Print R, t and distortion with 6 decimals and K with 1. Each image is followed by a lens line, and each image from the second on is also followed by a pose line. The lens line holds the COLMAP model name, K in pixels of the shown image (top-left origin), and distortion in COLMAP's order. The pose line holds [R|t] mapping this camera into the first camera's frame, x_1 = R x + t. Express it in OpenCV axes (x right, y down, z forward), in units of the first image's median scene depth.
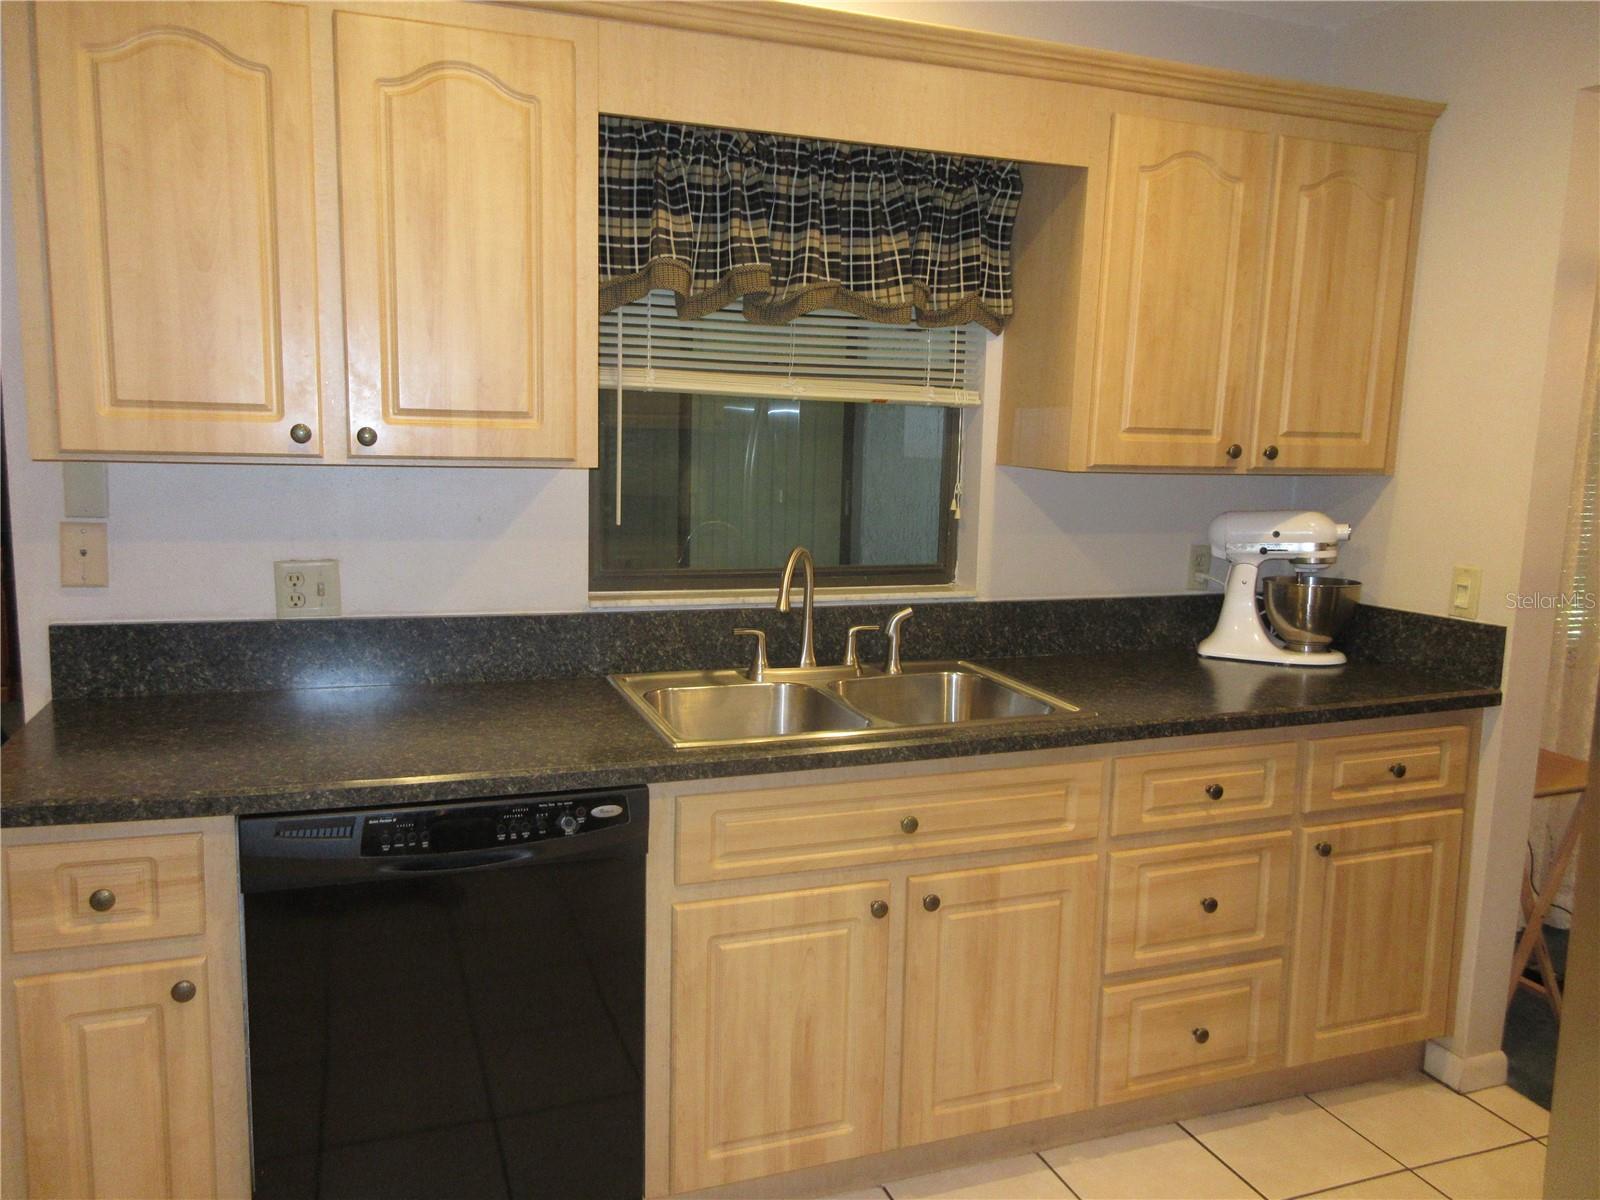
lens RADIAL K [[1170.6, 0, 796.4], [0, 1170.6, 603.9], [0, 0, 1]] dist [0.004890, 0.003573]
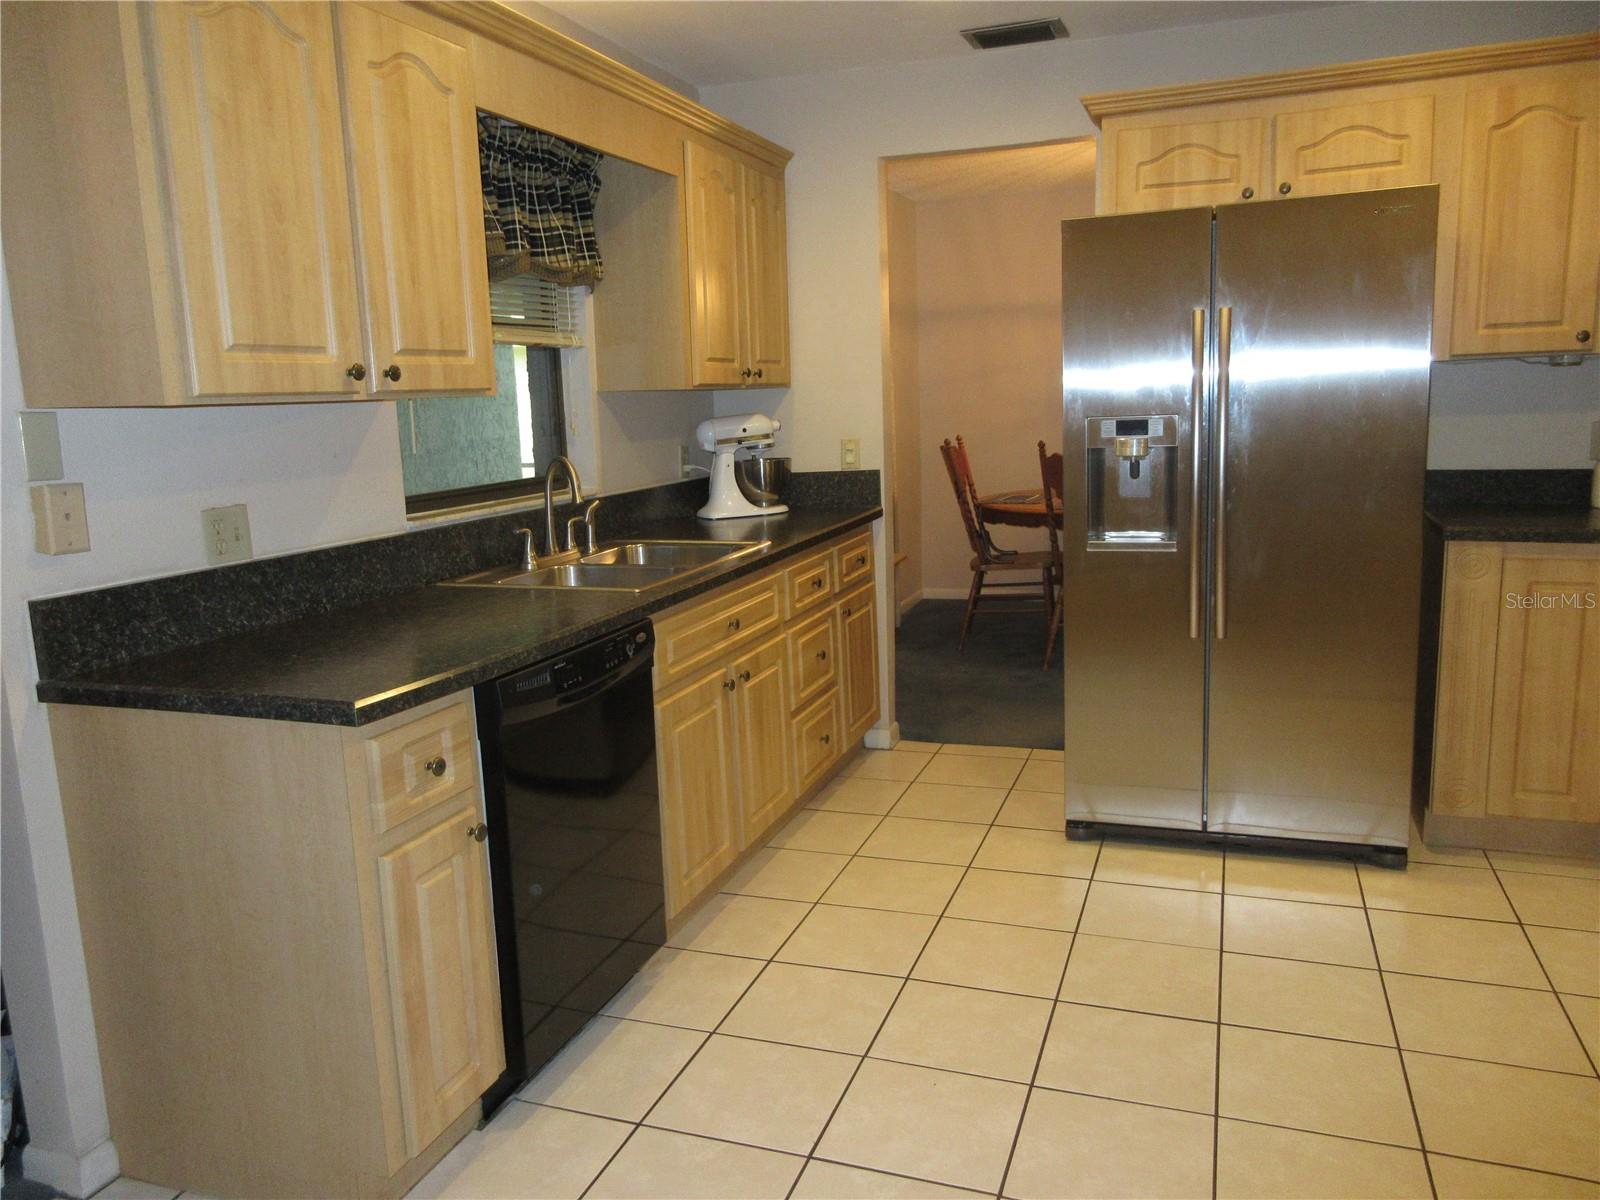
lens RADIAL K [[1187.3, 0, 803.4], [0, 1187.3, 606.5], [0, 0, 1]] dist [-0.003076, 0.002976]
pose [[0.639486, -0.183846, 0.746497, -0.799972], [0.164658, 0.981208, 0.100596, 0.024080], [-0.750963, 0.058587, 0.657741, -0.043824]]
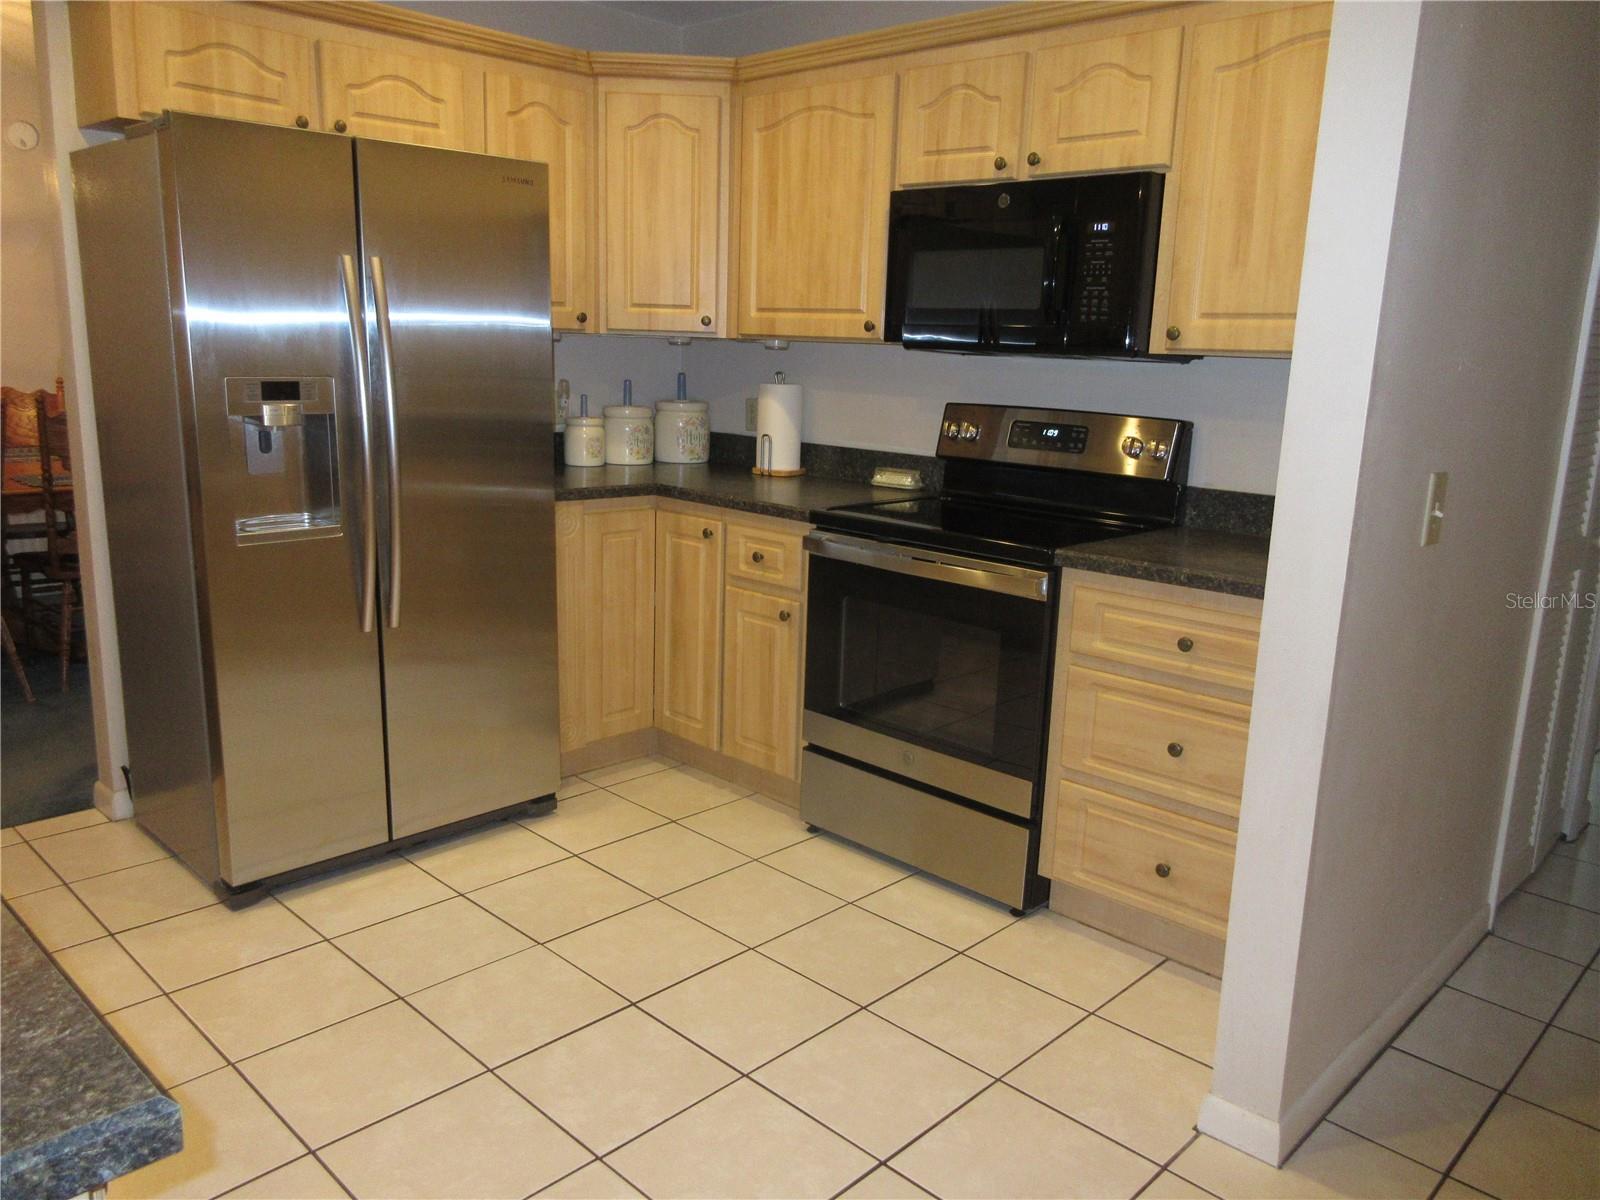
lens RADIAL K [[1187.3, 0, 803.4], [0, 1187.3, 606.5], [0, 0, 1]] dist [-0.003076, 0.002976]
pose [[-0.441579, -0.231995, 0.866710, -0.737197], [0.087567, 0.950237, 0.298967, -0.072738], [-0.892939, 0.207913, -0.399290, 0.582101]]
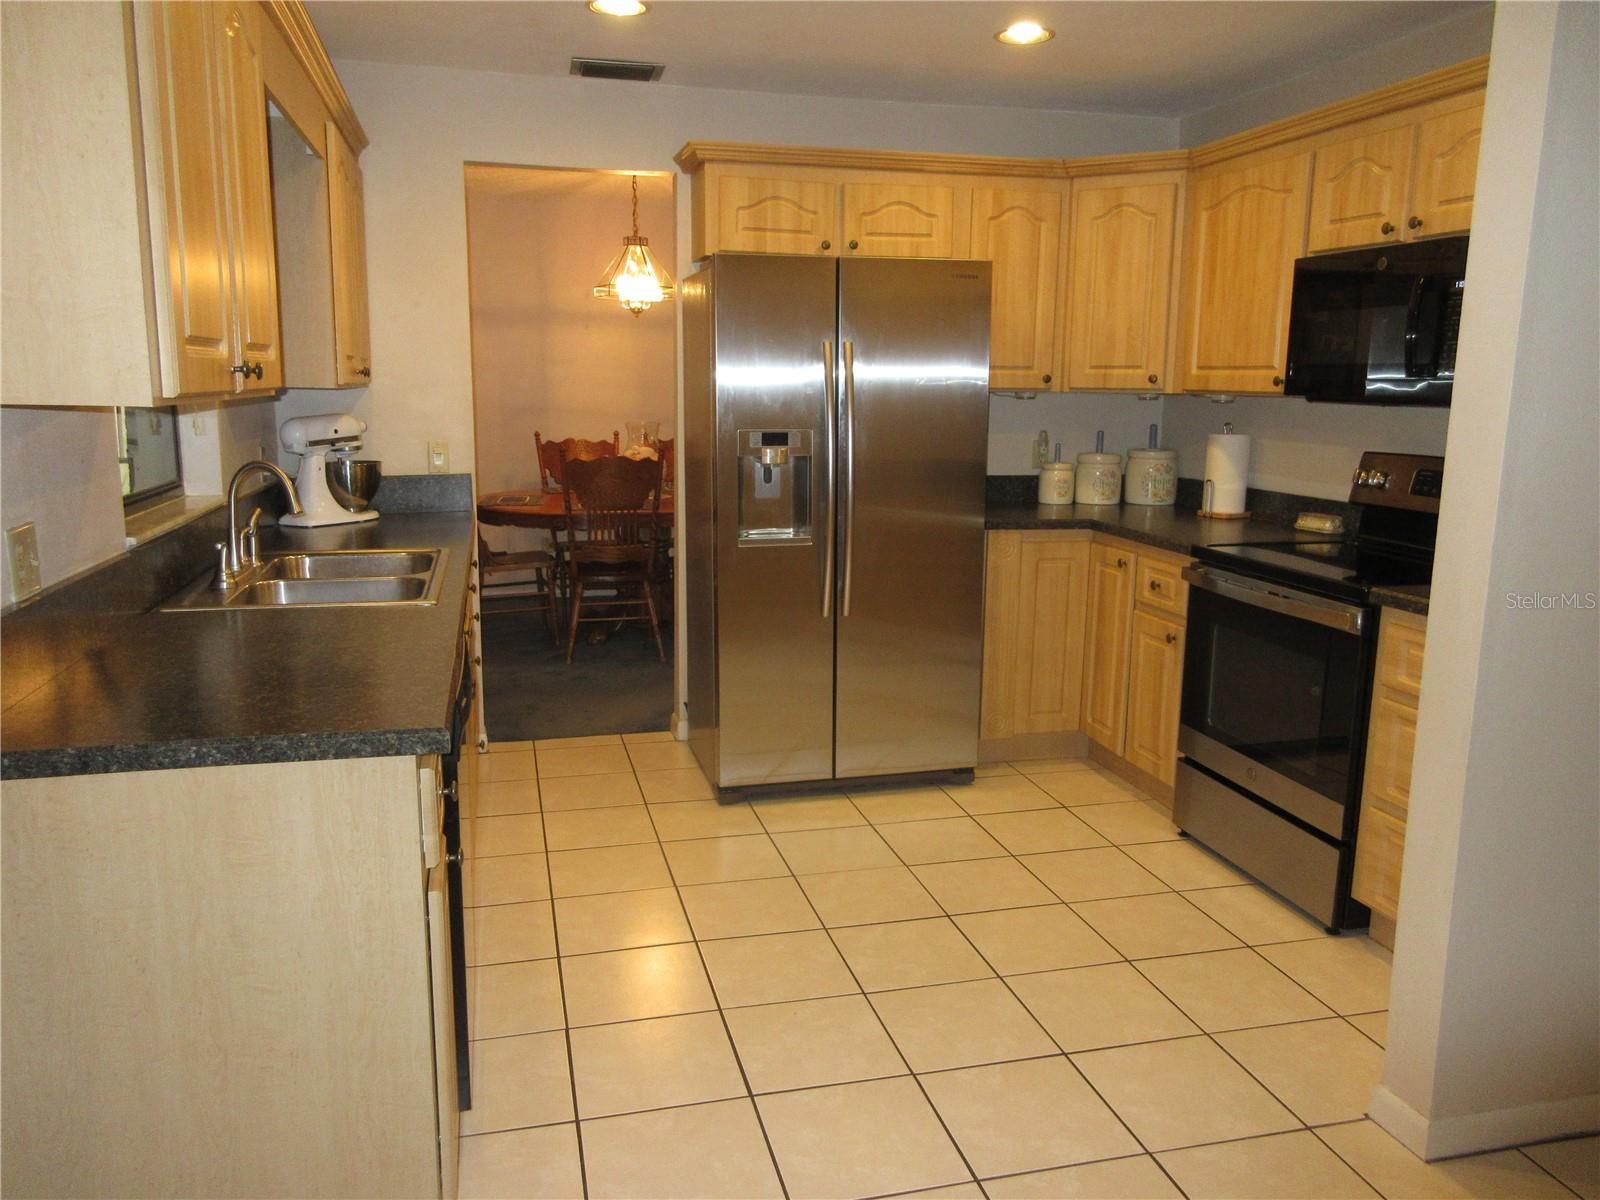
lens RADIAL K [[1187.3, 0, 803.4], [0, 1187.3, 606.5], [0, 0, 1]] dist [-0.003076, 0.002976]
pose [[0.094644, -0.209801, 0.973153, -1.075528], [0.138021, 0.970865, 0.195885, -0.063495], [-0.985897, 0.115776, 0.120844, 0.339843]]
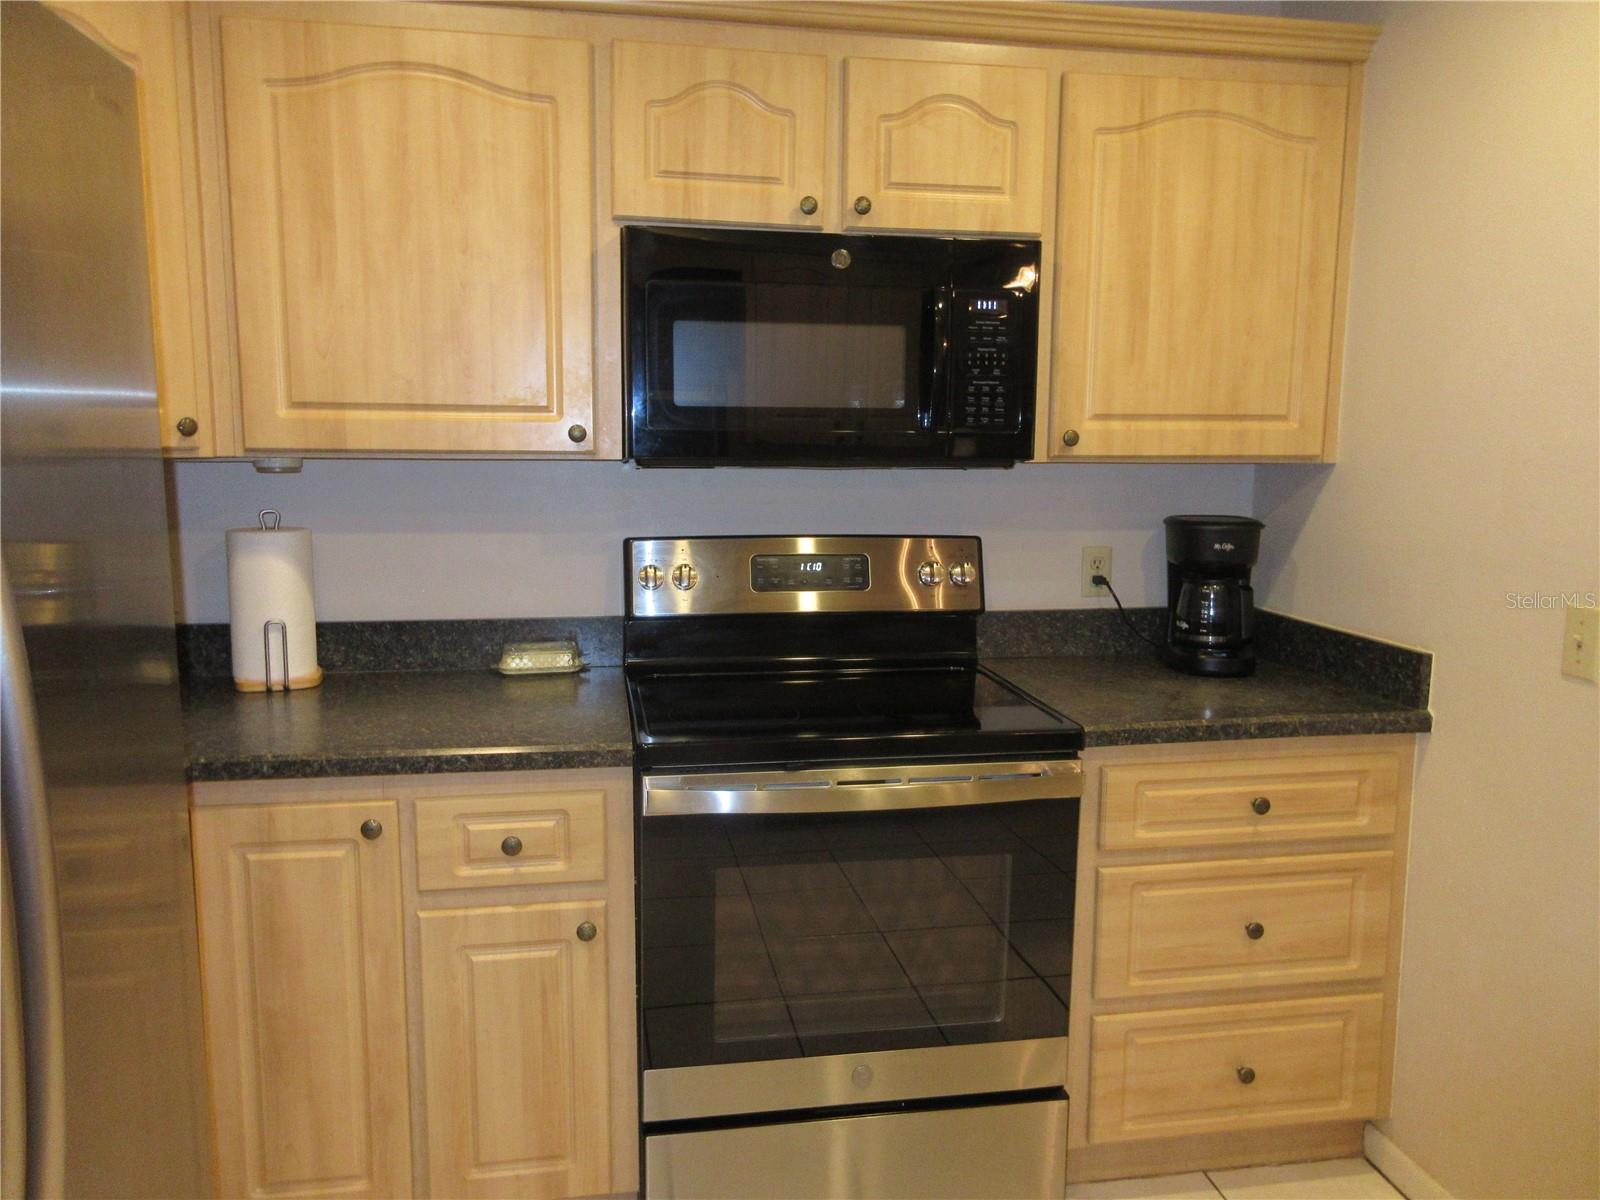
lens RADIAL K [[1170.6, 0, 796.4], [0, 1170.6, 603.9], [0, 0, 1]] dist [0.004890, 0.003573]
pose [[-0.983424, -0.056504, 0.172289, 0.183845], [-0.005060, 0.958386, 0.285431, -0.088274], [-0.181248, 0.279828, -0.942786, 0.706969]]
